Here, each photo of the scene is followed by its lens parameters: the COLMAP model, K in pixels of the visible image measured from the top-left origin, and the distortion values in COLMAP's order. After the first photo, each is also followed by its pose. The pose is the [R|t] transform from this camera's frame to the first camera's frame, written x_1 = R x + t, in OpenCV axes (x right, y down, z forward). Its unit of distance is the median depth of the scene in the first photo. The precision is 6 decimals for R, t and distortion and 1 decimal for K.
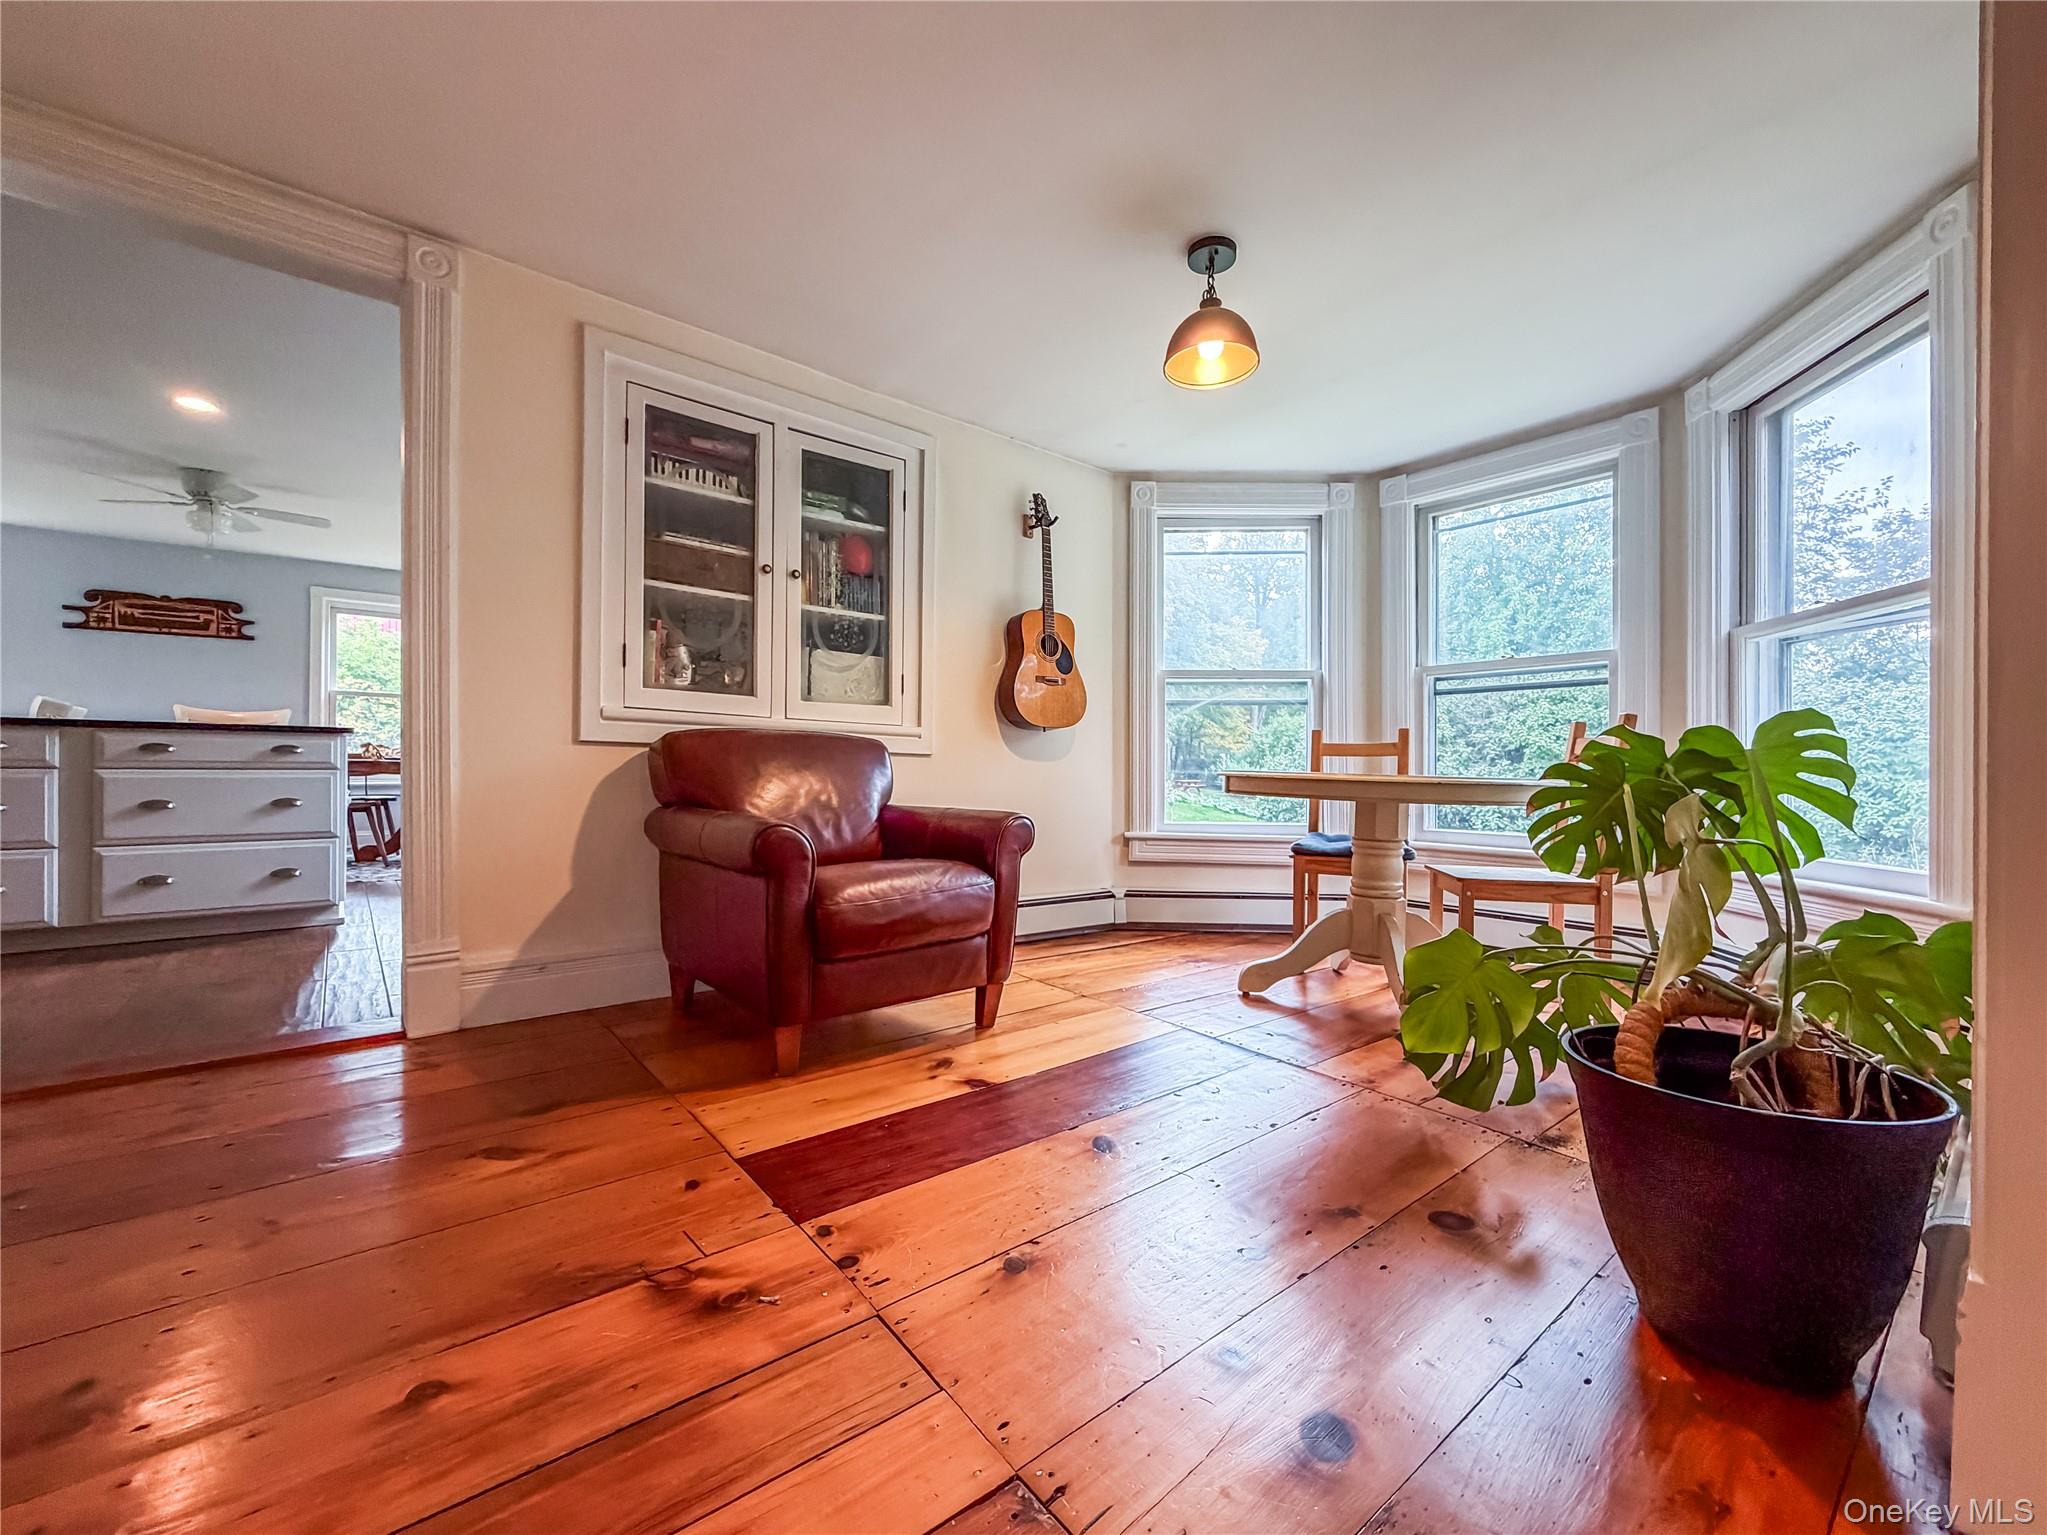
lens RADIAL K [[832.9, 0, 1028.9], [0, 832.9, 771.2], [0, 0, 1]] dist [-0.002488, 0.000132]
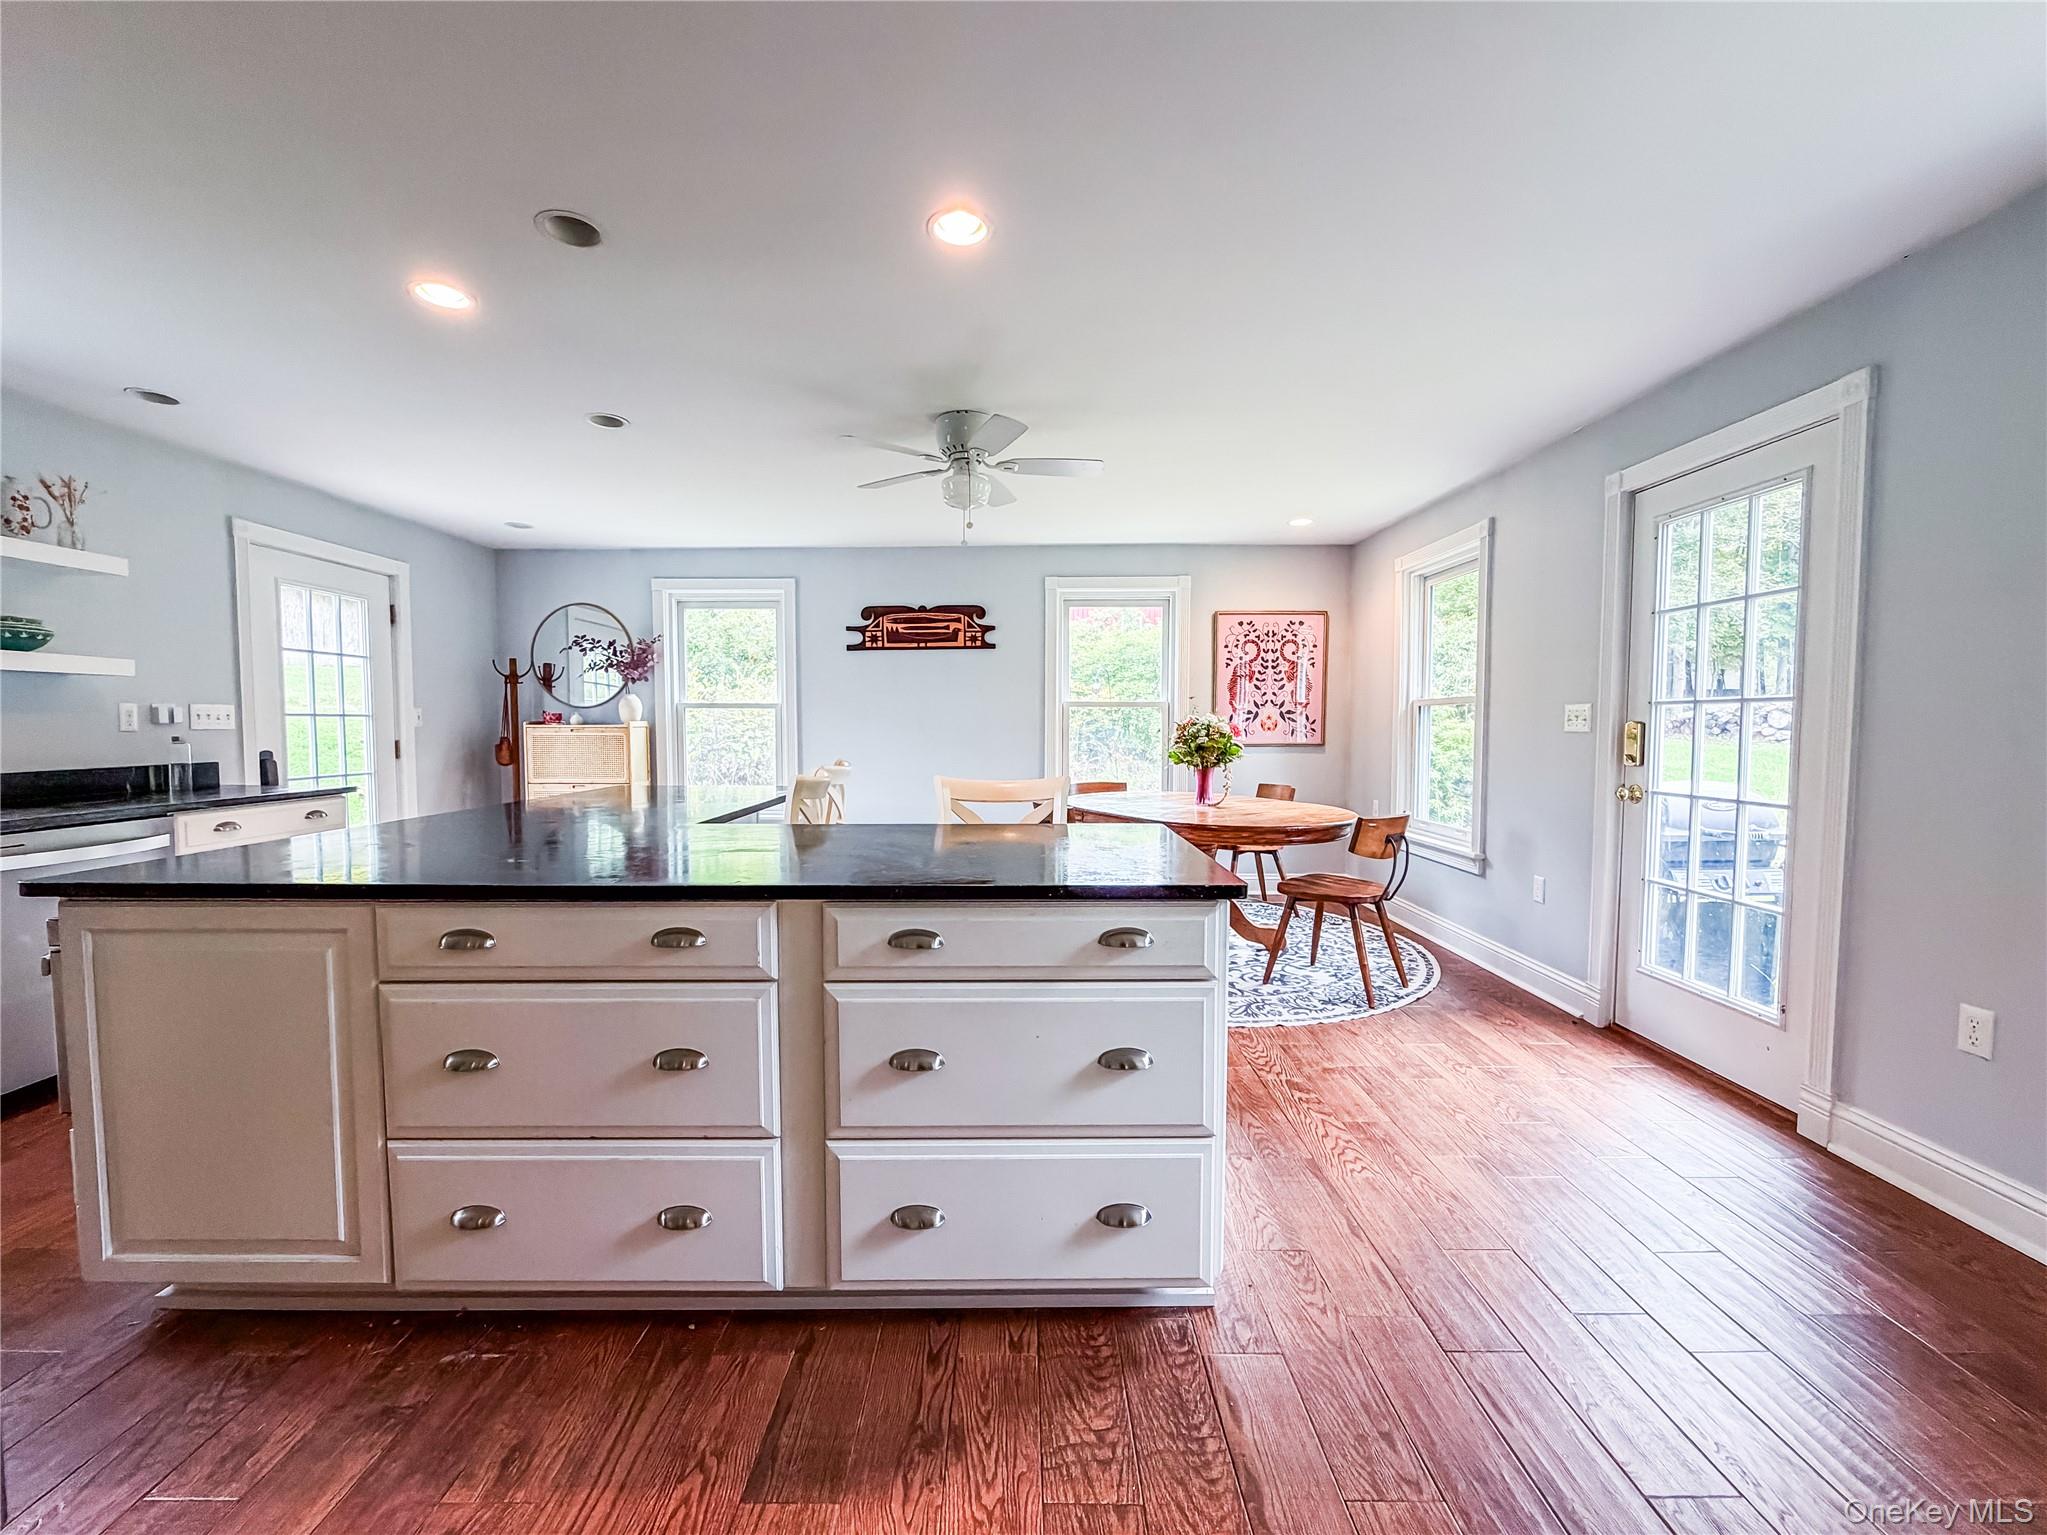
lens RADIAL K [[832.9, 0, 1018.4], [0, 832.9, 770.8], [0, 0, 1]] dist [-0.002488, 0.000132]
pose [[0.770786, 0.027515, -0.636500, -0.402210], [0.005808, 0.998722, 0.050207, -0.082198], [0.637068, -0.042395, 0.769641, 0.385854]]
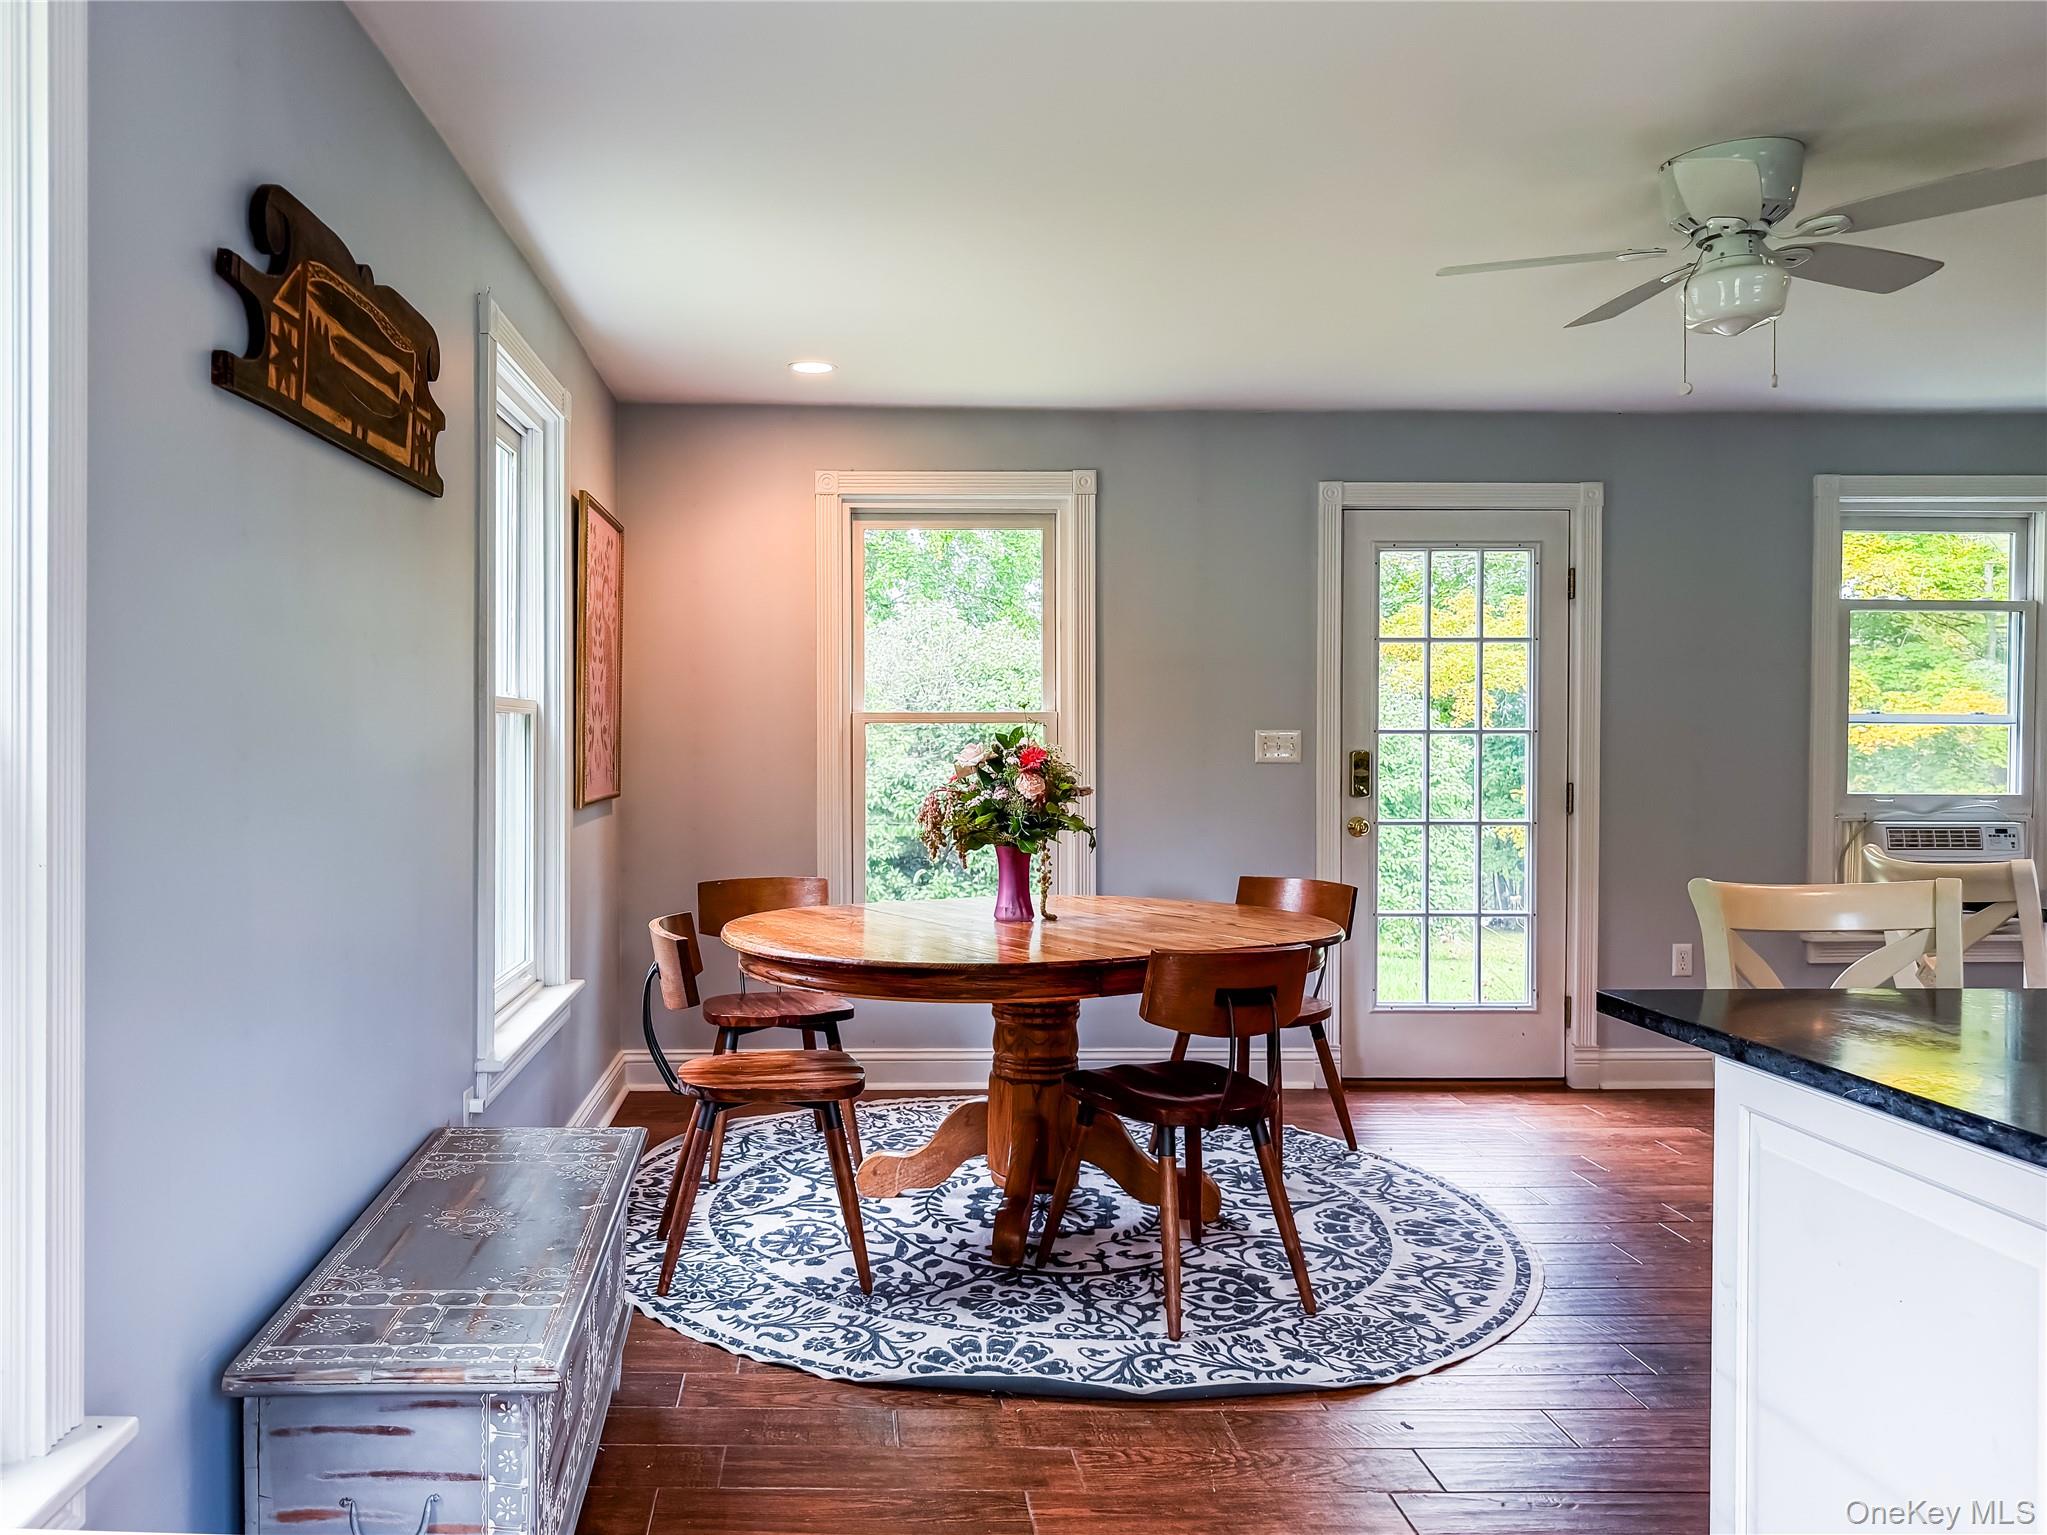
lens RADIAL K [[1485.1, 0, 844.9], [0, 1485.1, 741.5], [0, 0, 1]] dist [-0.008195, -0.002497]
pose [[0.626946, -0.017003, 0.778877, -1.306383], [0.004158, 0.999821, 0.018480, -0.106929], [-0.779051, -0.008348, 0.626905, 0.717227]]
